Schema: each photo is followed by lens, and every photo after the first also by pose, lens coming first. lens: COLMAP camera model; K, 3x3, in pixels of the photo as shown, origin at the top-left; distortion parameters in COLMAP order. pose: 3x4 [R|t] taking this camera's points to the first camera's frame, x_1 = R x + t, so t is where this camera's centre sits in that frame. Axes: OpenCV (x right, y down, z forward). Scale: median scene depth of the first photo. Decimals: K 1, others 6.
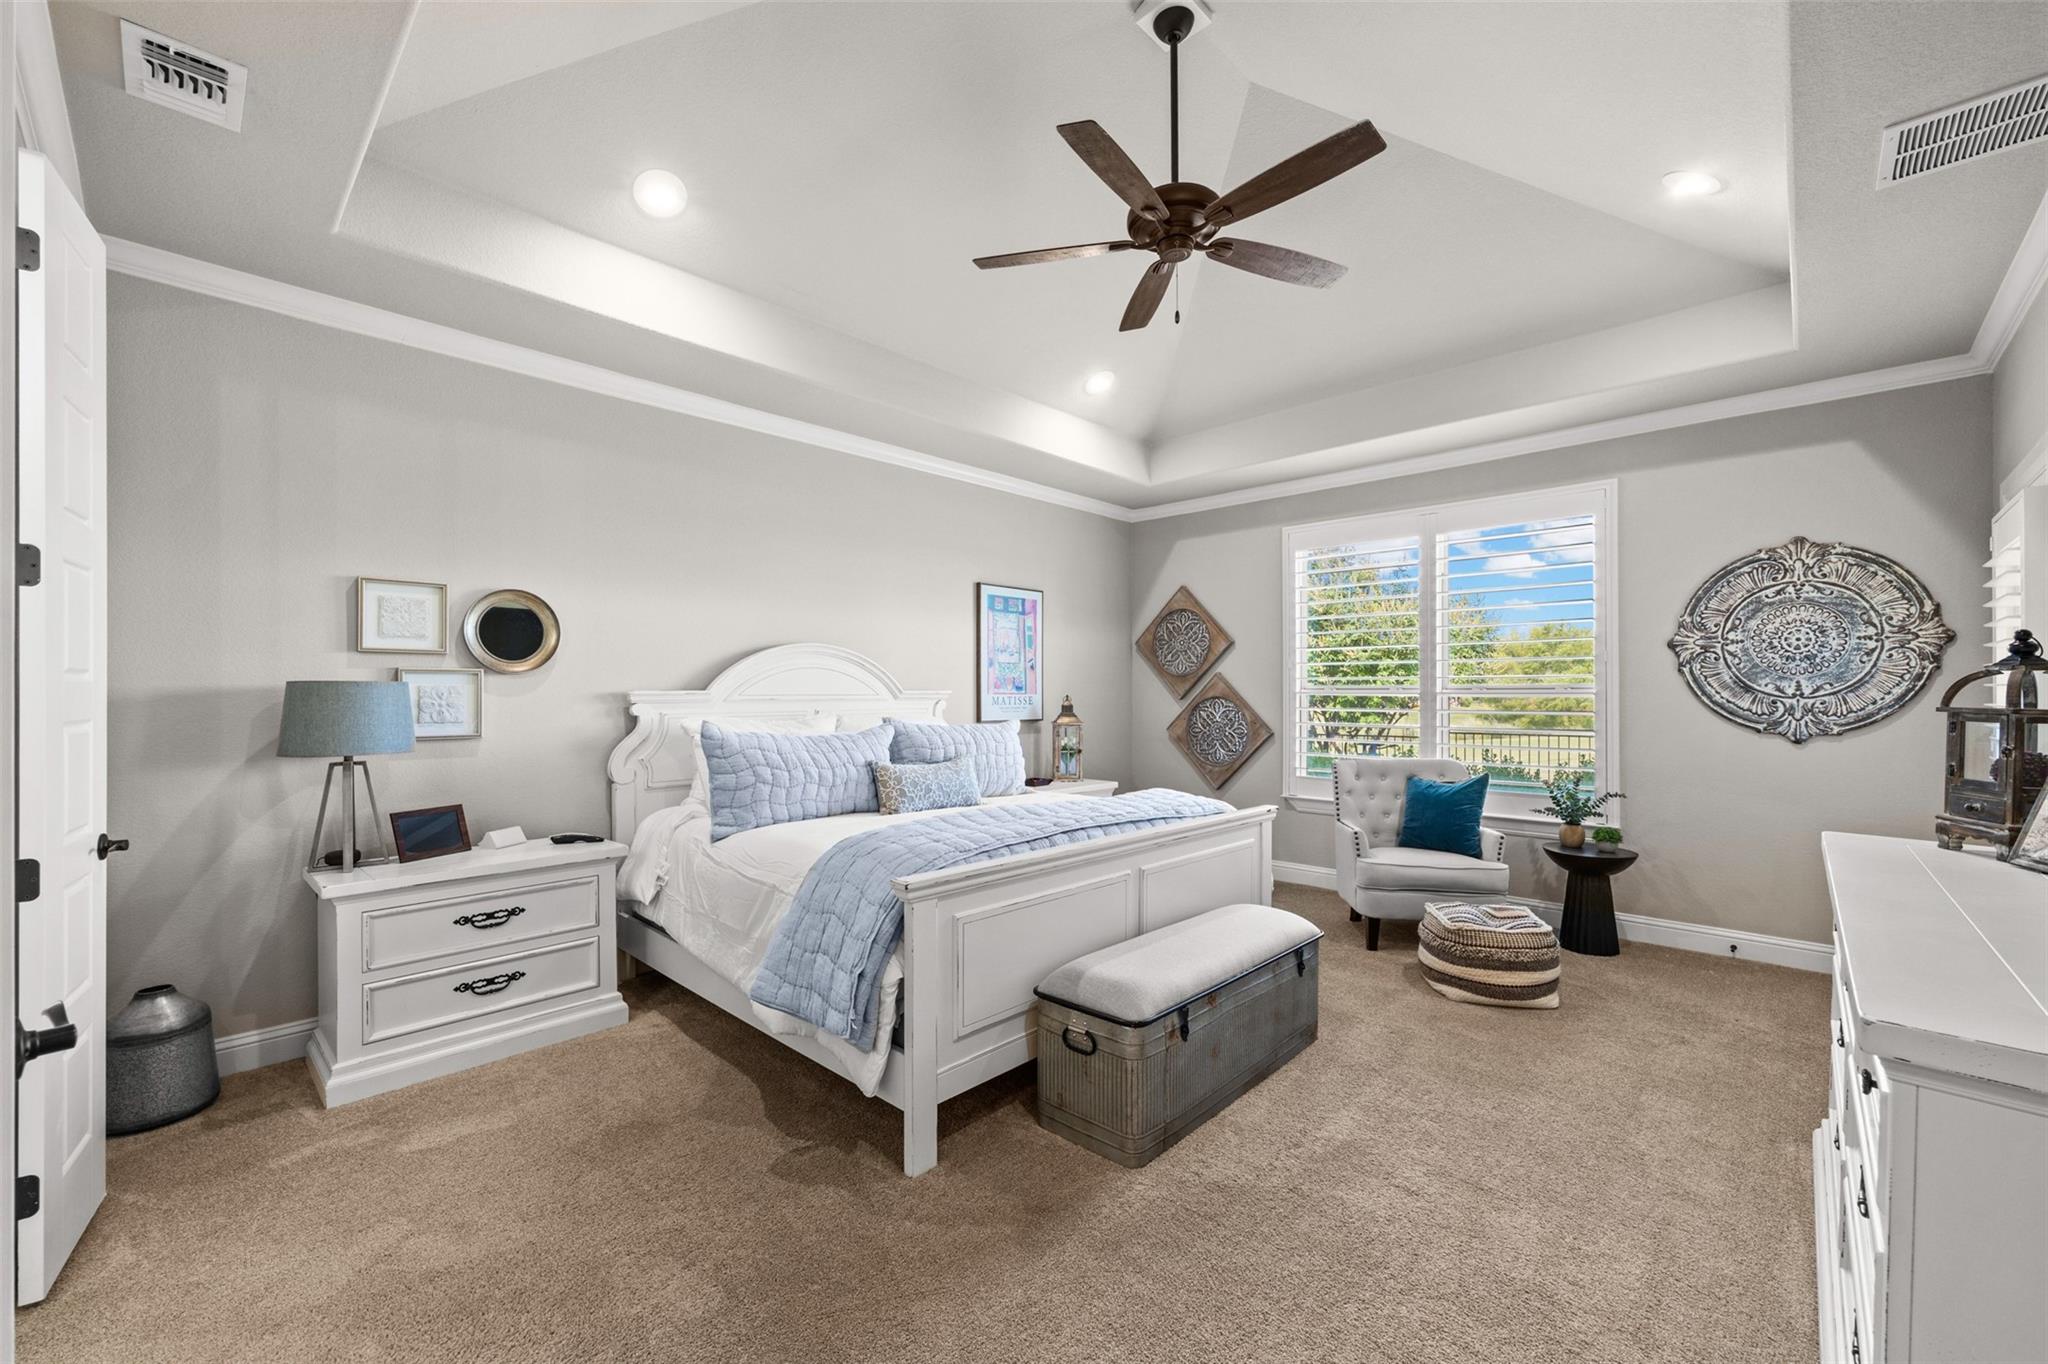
lens RADIAL K [[820.1, 0, 1023.0], [0, 820.1, 696.7], [0, 0, 1]] dist [0.000104, 0.000074]
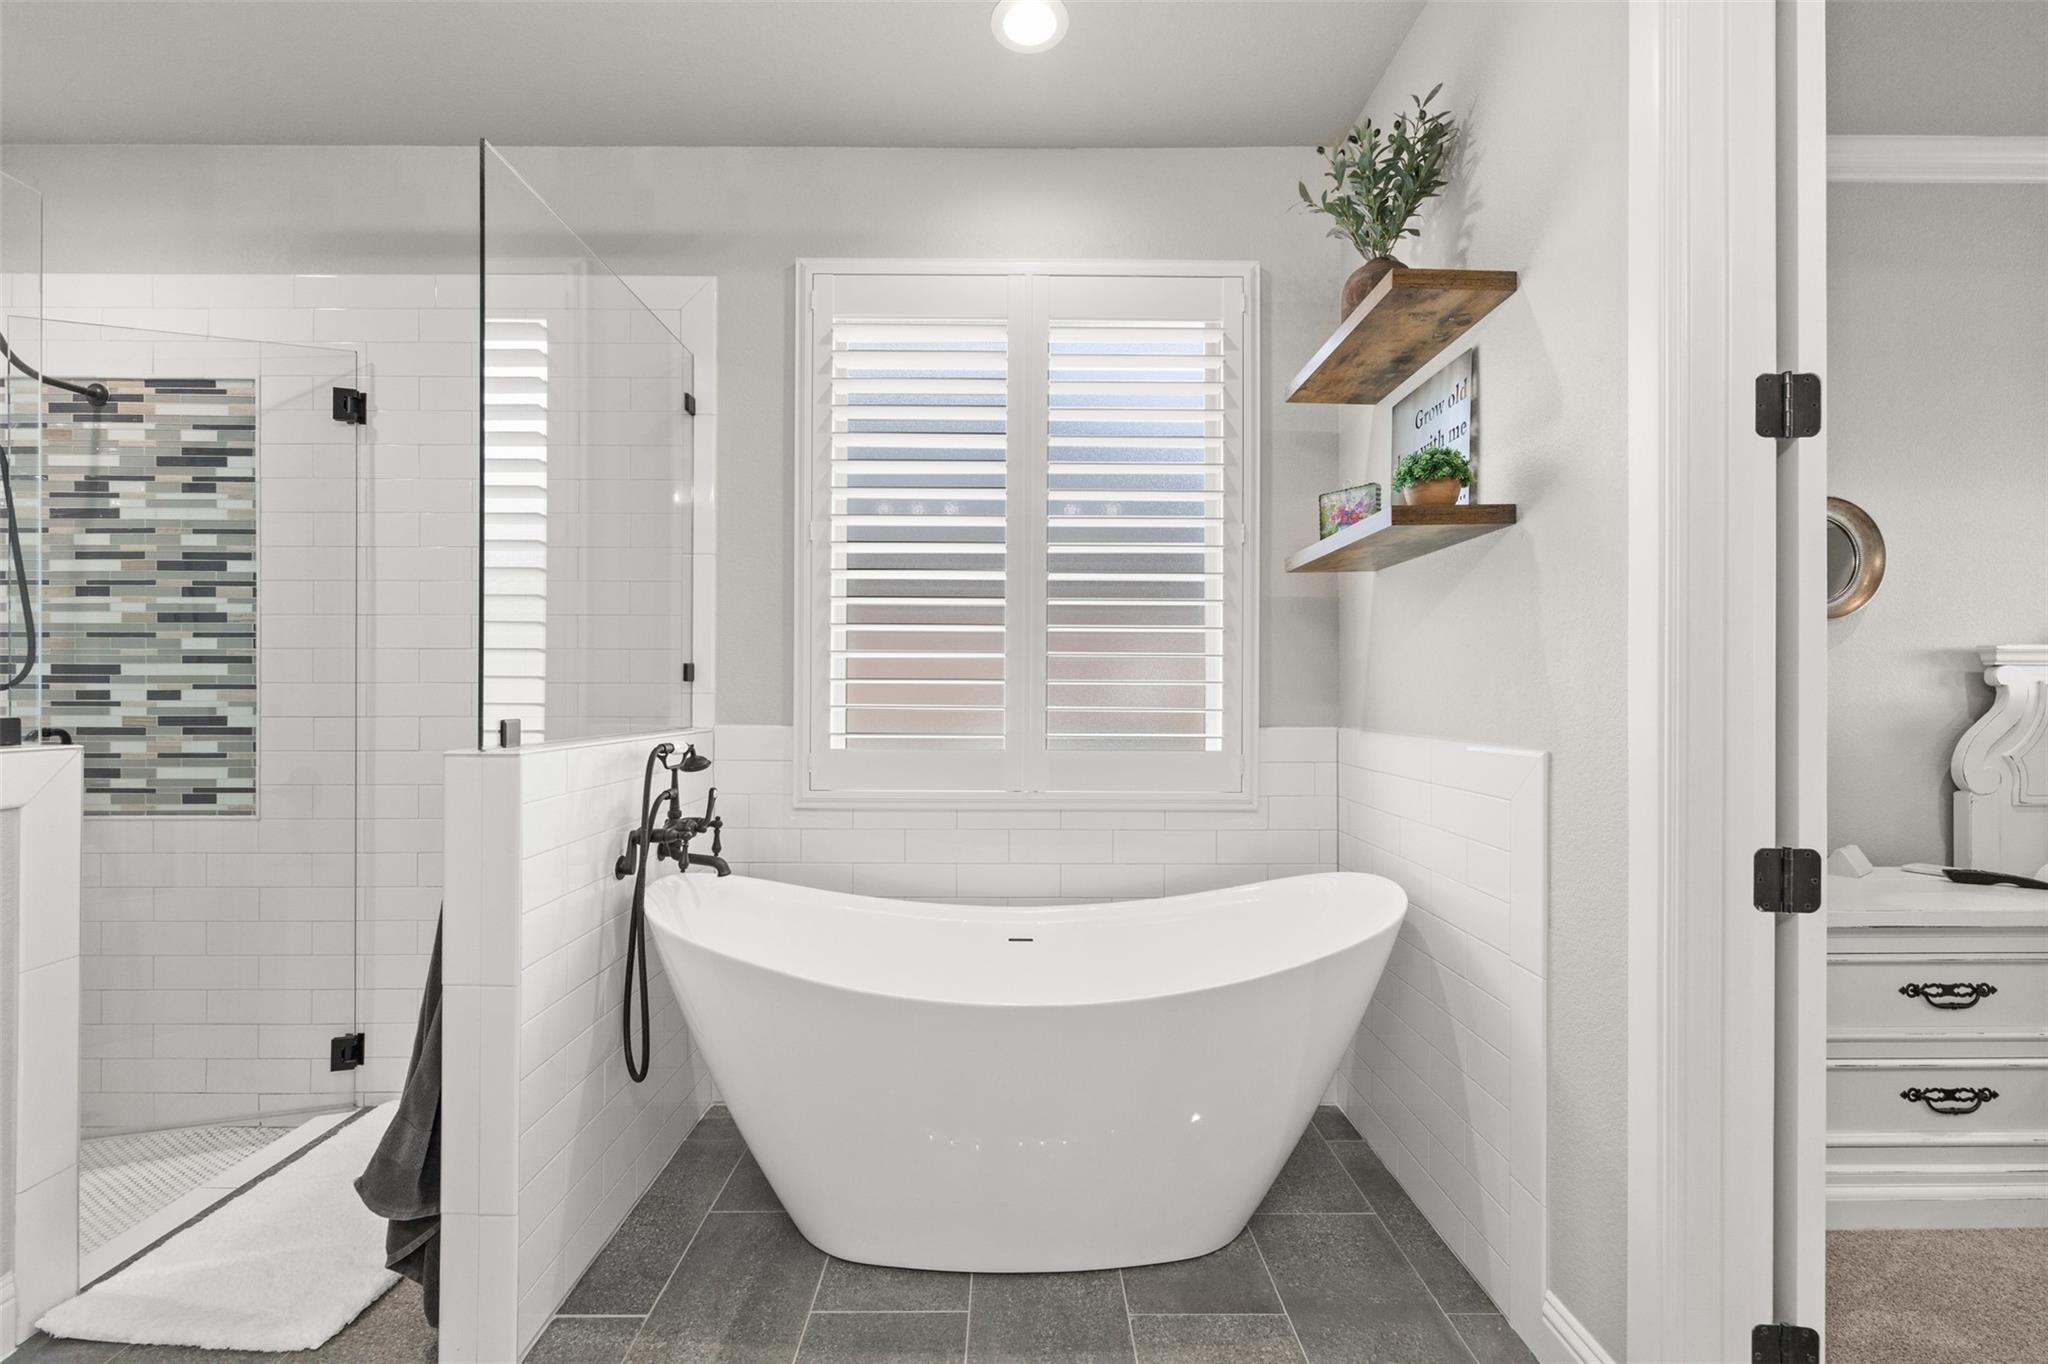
lens RADIAL K [[820.1, 0, 1026.3], [0, 820.1, 685.2], [0, 0, 1]] dist [0.000104, 0.000074]
pose [[0.698489, -0.003536, -0.715612, -0.615854], [-0.004602, 0.999945, -0.009433, 0.037000], [0.715606, 0.009882, 0.698435, 0.042546]]
